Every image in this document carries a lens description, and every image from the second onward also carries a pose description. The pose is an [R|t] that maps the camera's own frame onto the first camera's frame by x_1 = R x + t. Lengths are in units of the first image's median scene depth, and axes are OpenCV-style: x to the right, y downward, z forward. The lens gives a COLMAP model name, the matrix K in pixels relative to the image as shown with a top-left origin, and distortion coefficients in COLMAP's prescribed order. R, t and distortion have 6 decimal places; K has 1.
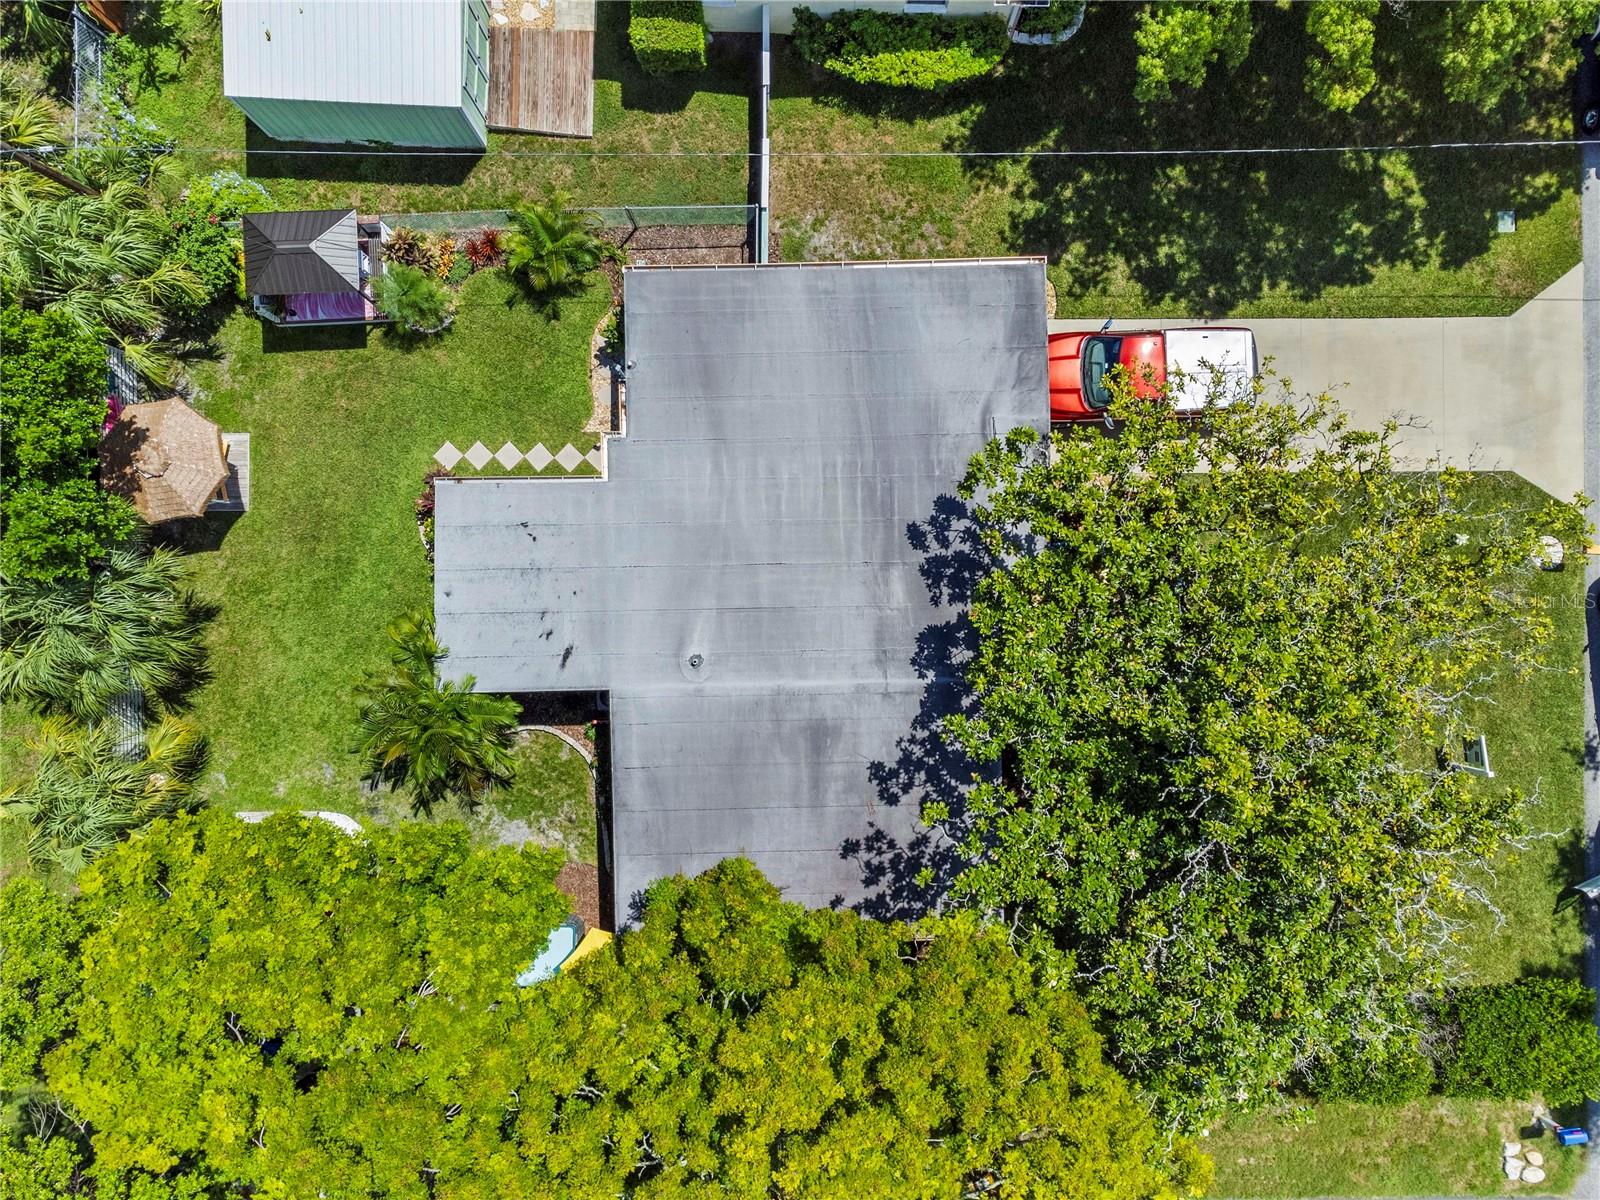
lens RADIAL K [[1192.6, 0, 800.0], [0, 1192.6, 600.0], [0, 0, 1]] dist [0.019095, -0.000740]
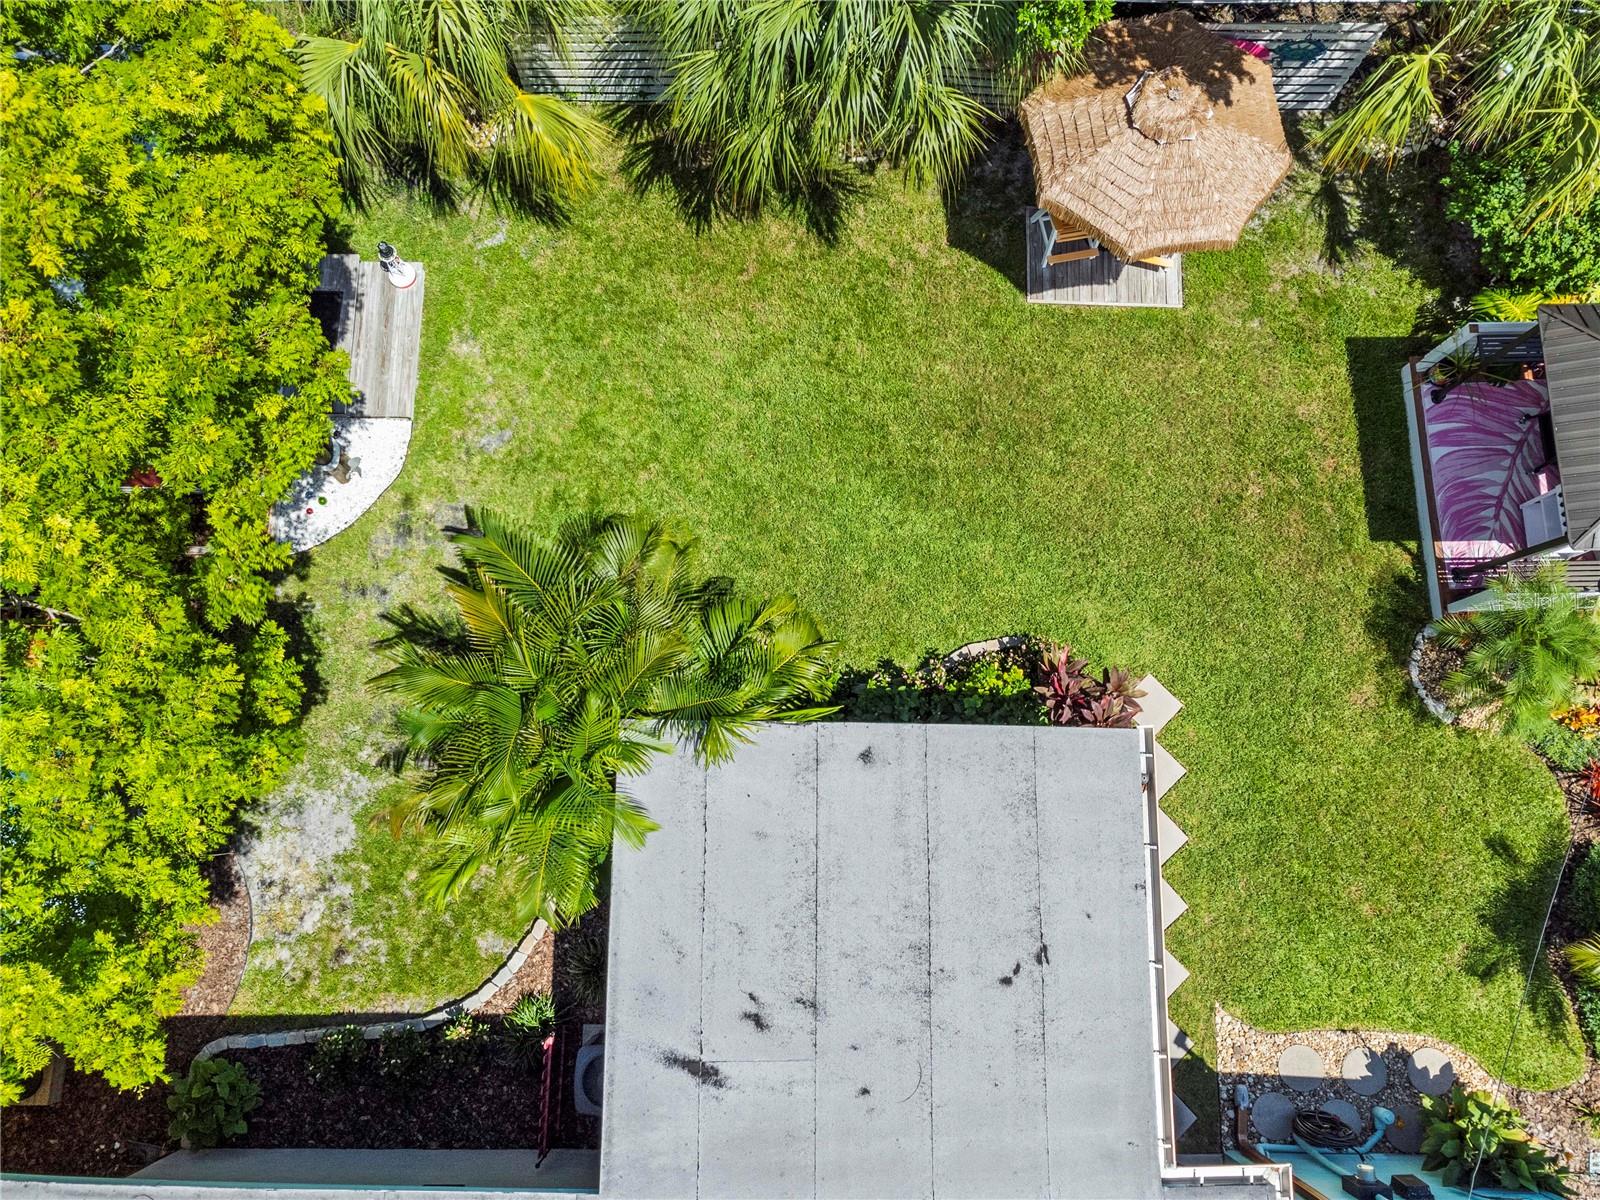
lens RADIAL K [[1192.6, 0, 800.0], [0, 1192.6, 600.0], [0, 0, 1]] dist [0.019095, -0.000740]
pose [[-0.025559, 0.978643, -0.203971, -0.239285], [-0.999655, -0.026243, -0.000645, 0.017061], [-0.005984, 0.203884, 0.978977, 0.546128]]
